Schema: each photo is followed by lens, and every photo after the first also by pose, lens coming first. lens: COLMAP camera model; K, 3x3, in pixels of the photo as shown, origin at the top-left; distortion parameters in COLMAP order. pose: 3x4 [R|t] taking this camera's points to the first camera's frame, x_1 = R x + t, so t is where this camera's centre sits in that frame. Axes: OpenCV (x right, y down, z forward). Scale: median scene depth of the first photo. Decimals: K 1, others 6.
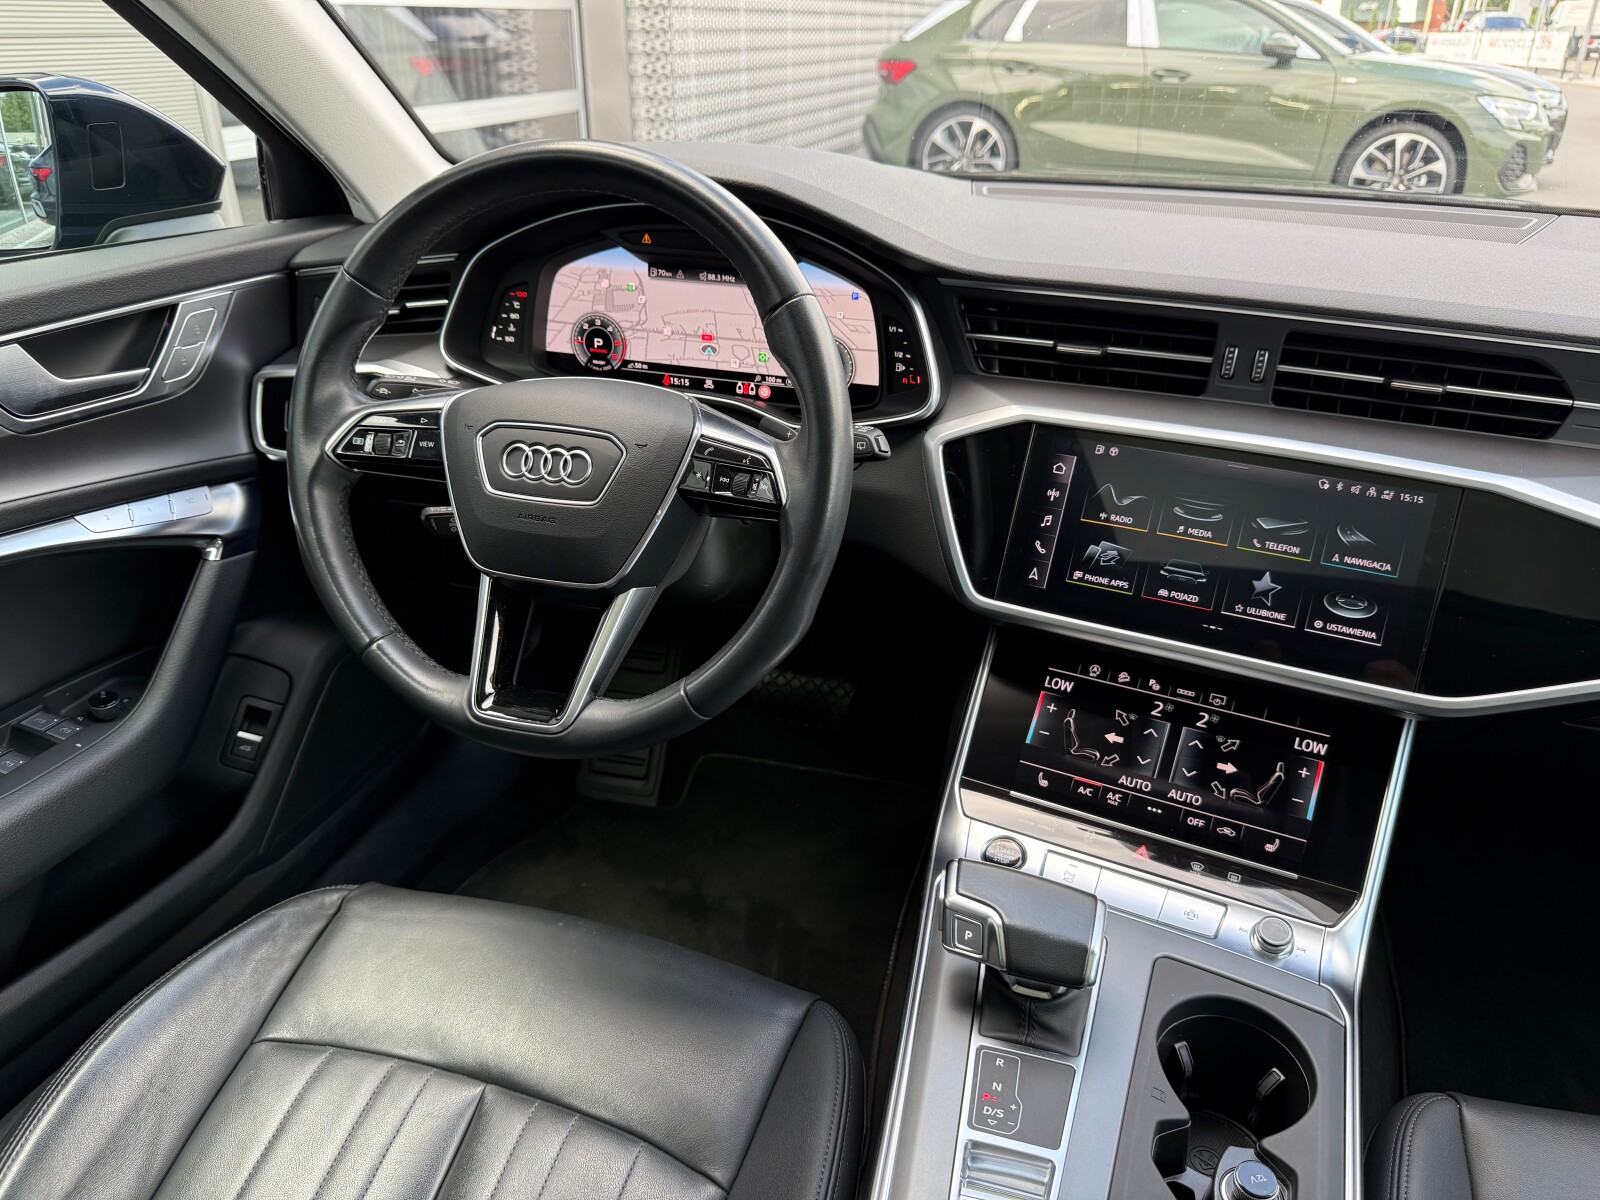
lens RADIAL K [[1136.4, 0, 793.8], [0, 1136.4, 603.2], [0, 0, 1]] dist [0.076661, -0.136189]
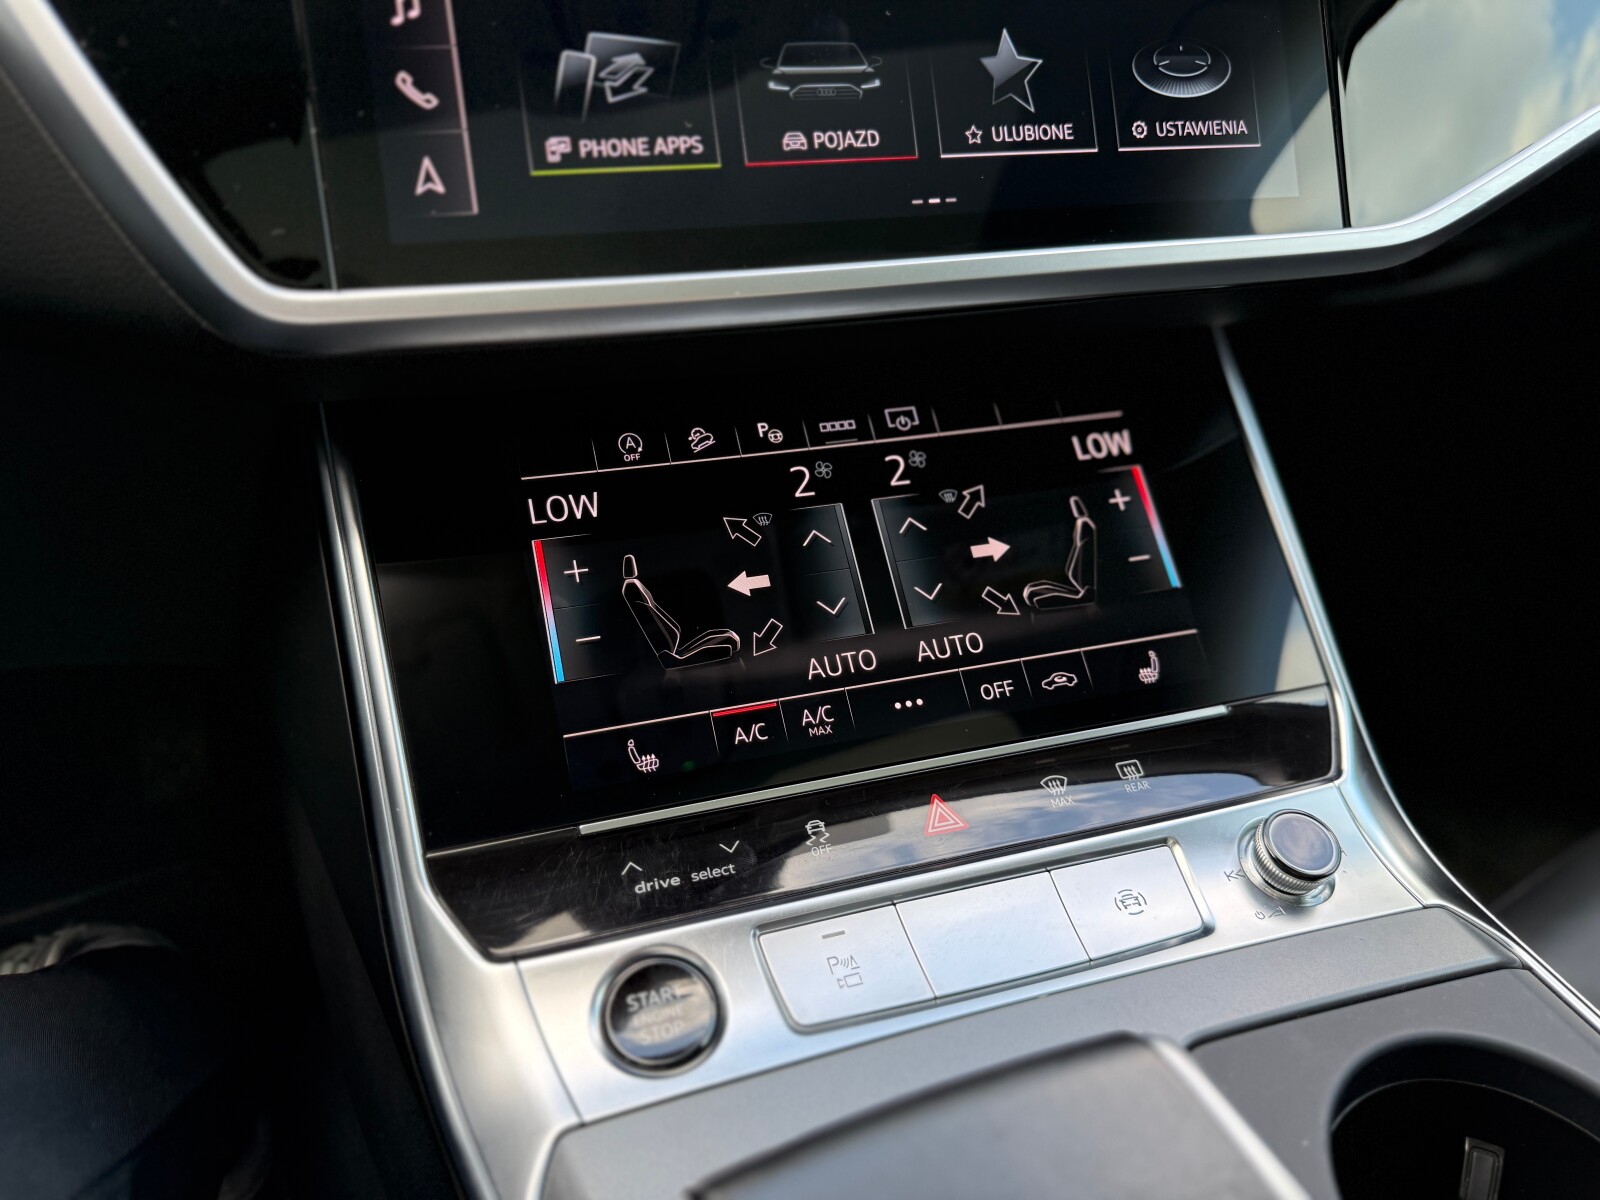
lens RADIAL K [[1158.1, 0, 794.5], [0, 1158.1, 599.5], [0, 0, 1]] dist [0.164891, -0.410534]
pose [[0.715726, -0.353540, 0.602284, 0.046677], [0.309138, 0.933690, 0.180711, 0.057105], [-0.626235, 0.056849, 0.777559, 0.700176]]
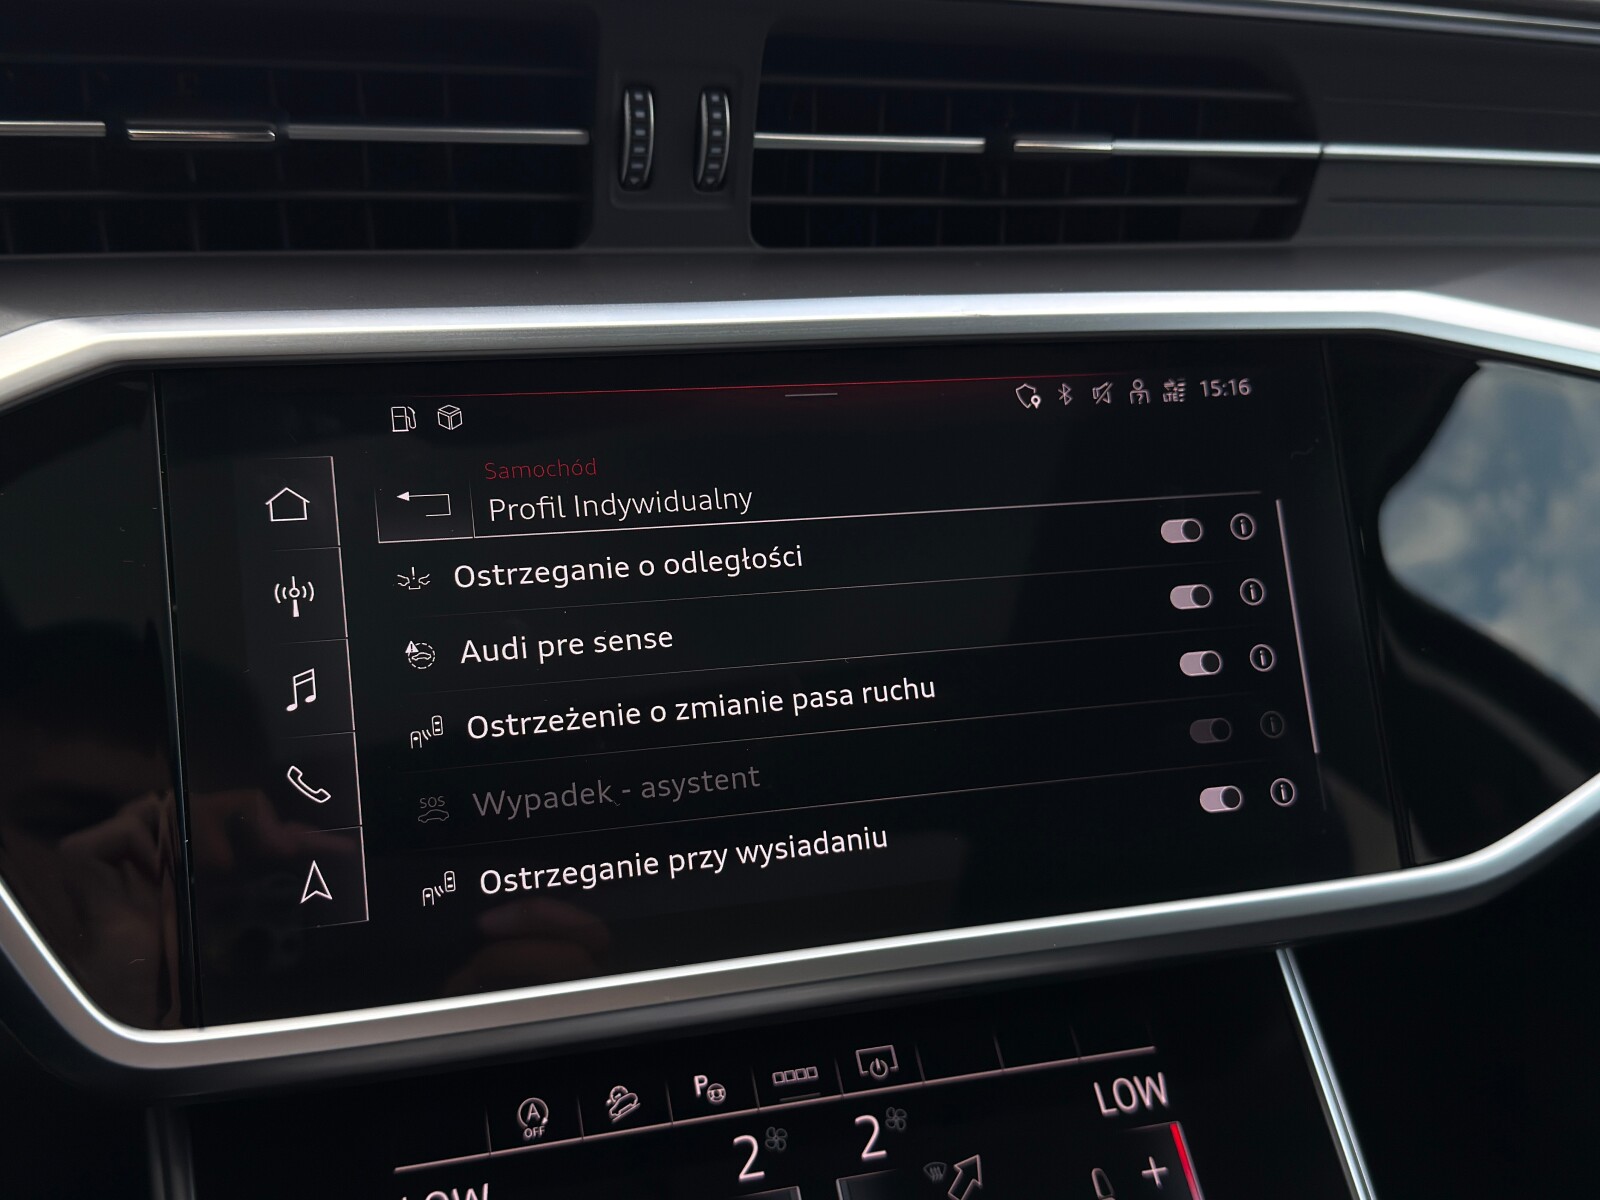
lens RADIAL K [[1727.3, 0, 795.5], [0, 1727.3, 610.9], [0, 0, 1]] dist [0.207248, -0.600924]
pose [[0.716563, -0.214395, 0.663756, 0.026489], [0.296848, 0.954849, -0.012046, -0.050302], [-0.631204, 0.205666, 0.747852, 0.602815]]
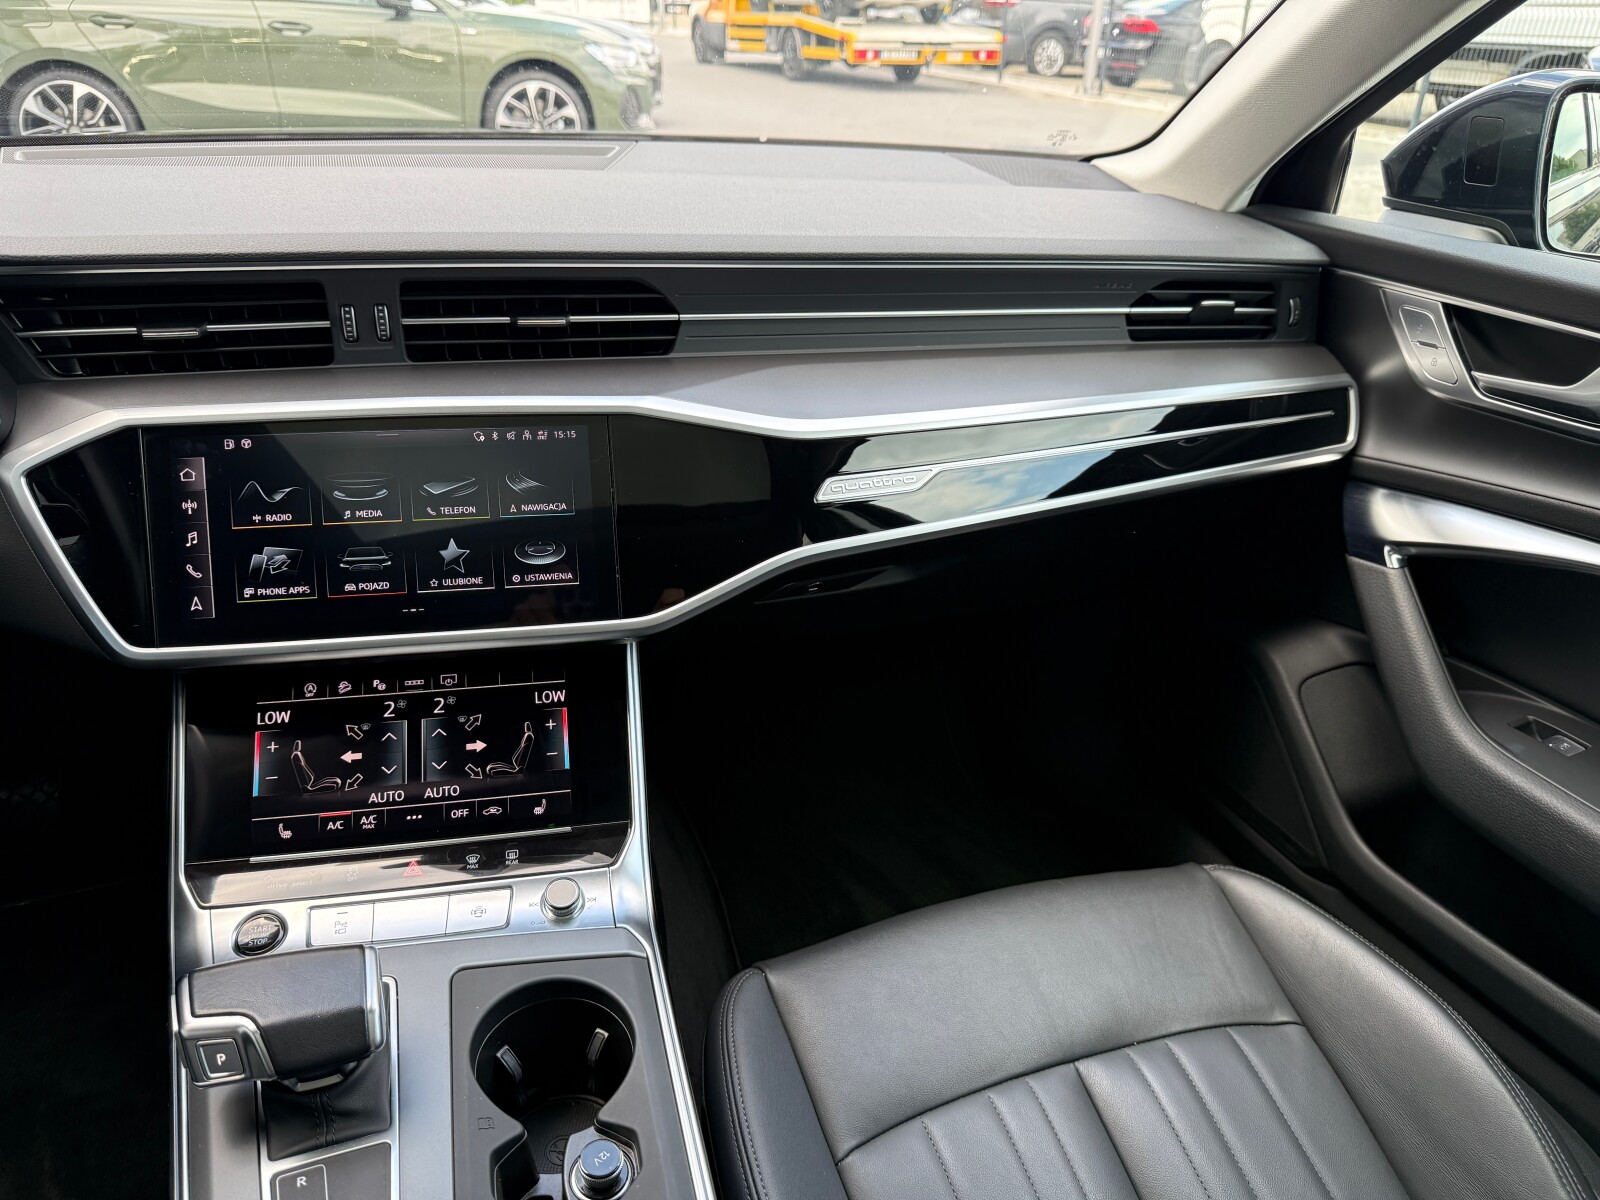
lens RADIAL K [[1136.4, 0, 793.8], [0, 1136.4, 603.2], [0, 0, 1]] dist [0.076661, -0.136189]
pose [[0.789026, -0.273814, 0.549968, 0.097267], [0.255445, 0.960355, 0.111653, -0.008703], [-0.558736, 0.052390, 0.827689, 0.063456]]
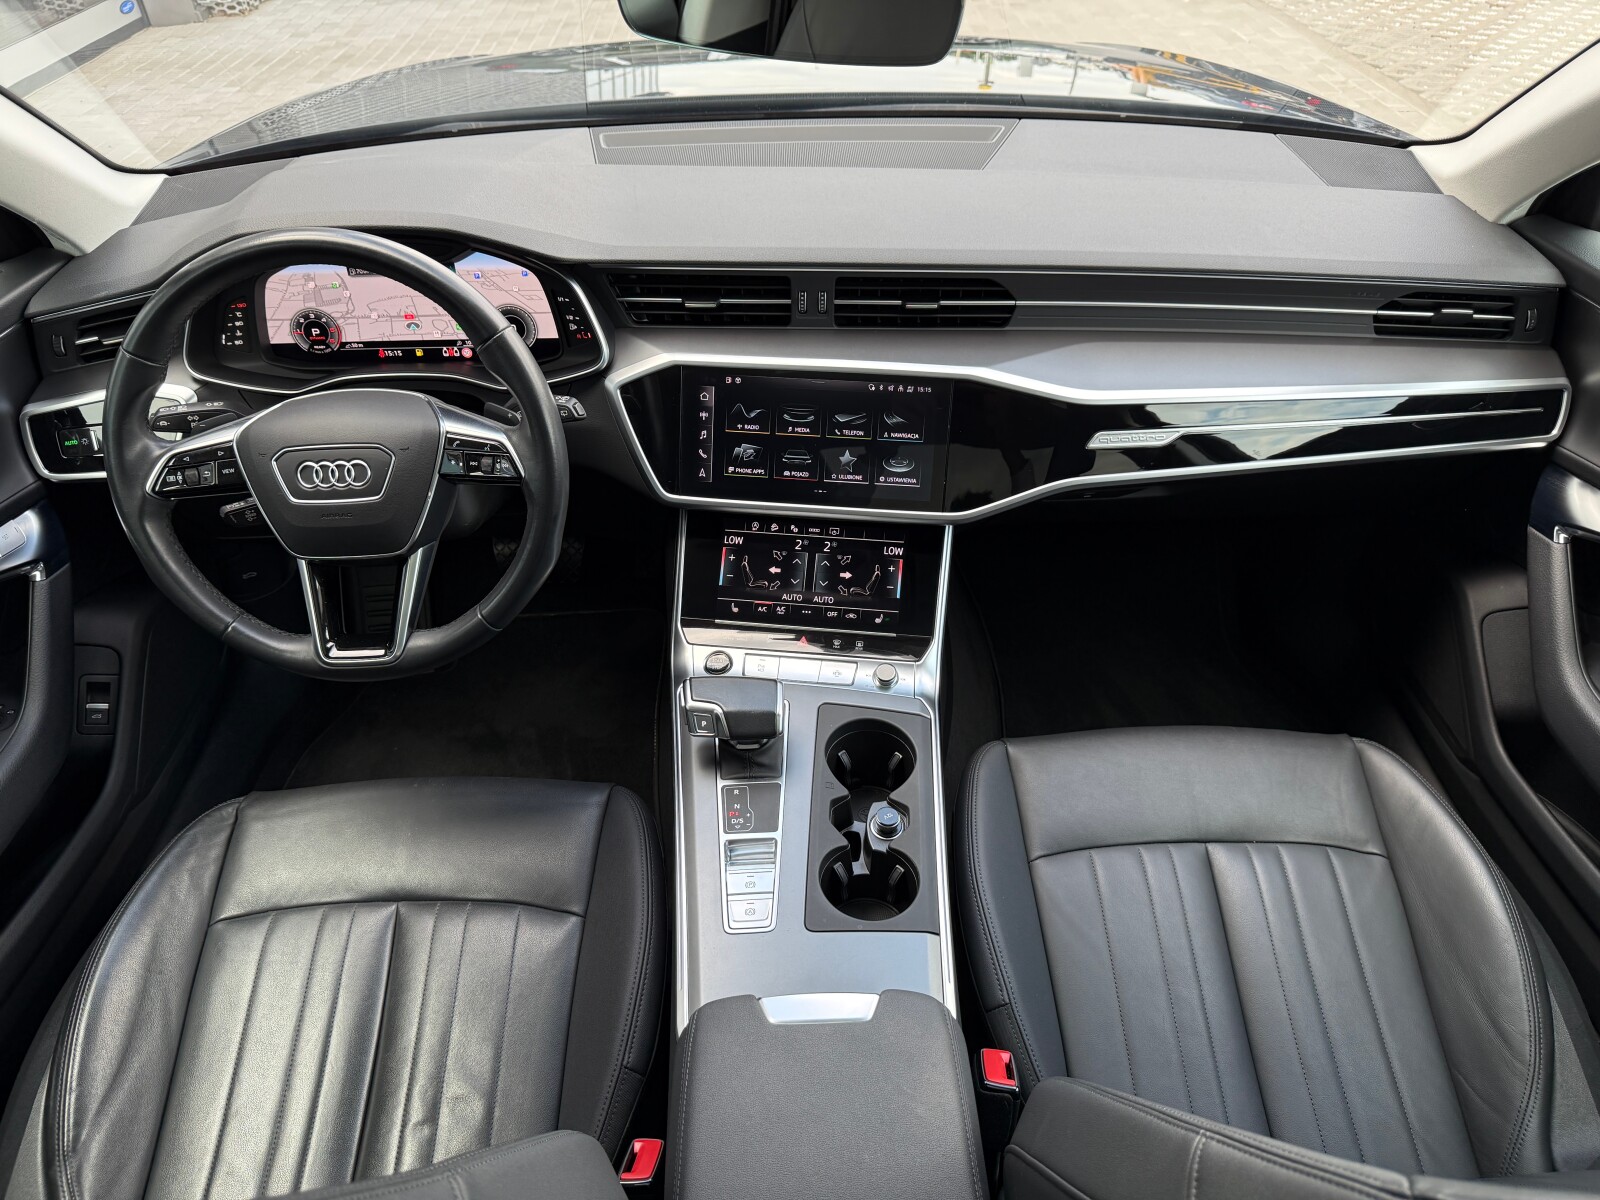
lens RADIAL K [[1091.2, 0, 800.7], [0, 1091.2, 606.4], [0, 0, 1]] dist [0.086152, -0.120624]
pose [[0.945314, -0.223852, 0.237217, -0.036507], [0.170840, 0.959376, 0.224526, -0.155412], [-0.277841, -0.171721, 0.945154, -0.374241]]
